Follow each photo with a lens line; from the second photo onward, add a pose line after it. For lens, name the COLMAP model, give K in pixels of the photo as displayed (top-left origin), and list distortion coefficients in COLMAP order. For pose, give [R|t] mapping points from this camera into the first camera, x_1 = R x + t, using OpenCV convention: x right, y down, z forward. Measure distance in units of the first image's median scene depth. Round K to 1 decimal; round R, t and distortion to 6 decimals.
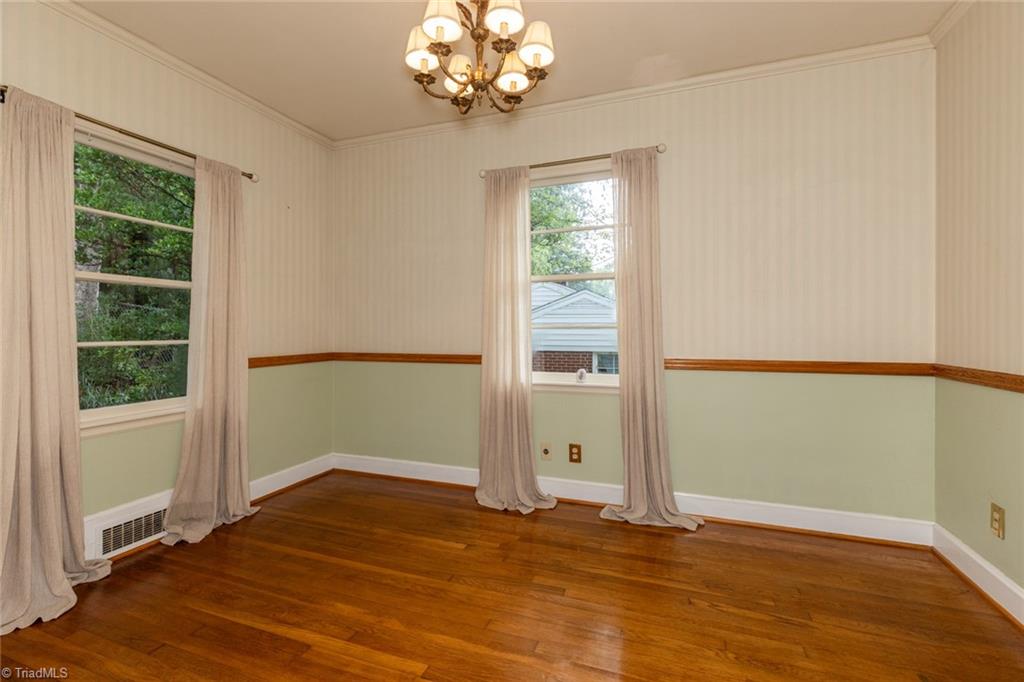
lens RADIAL K [[451.6, 0, 514.8], [0, 451.6, 337.2], [0, 0, 1]] dist [0.002619, 0.000414]
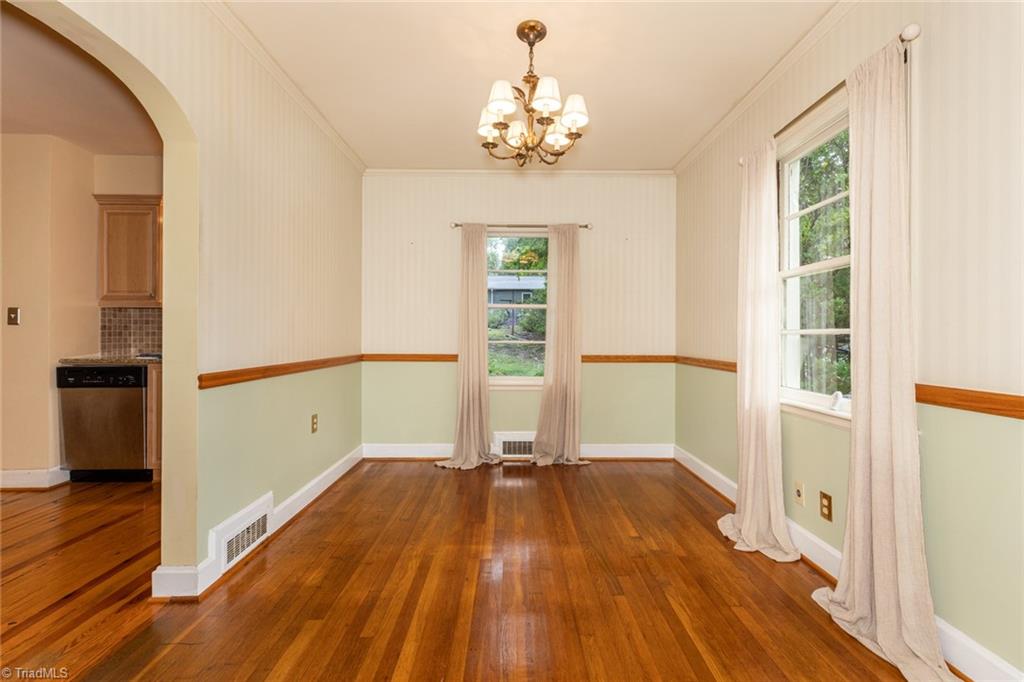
lens RADIAL K [[468.5, 0, 512.3], [0, 468.5, 334.2], [0, 0, 1]] dist [0.003409, 0.000408]
pose [[0.340112, 0.002409, -0.940382, 0.813810], [-0.014586, 0.999890, -0.002714, -0.010566], [0.940272, 0.014639, 0.340109, 0.326506]]
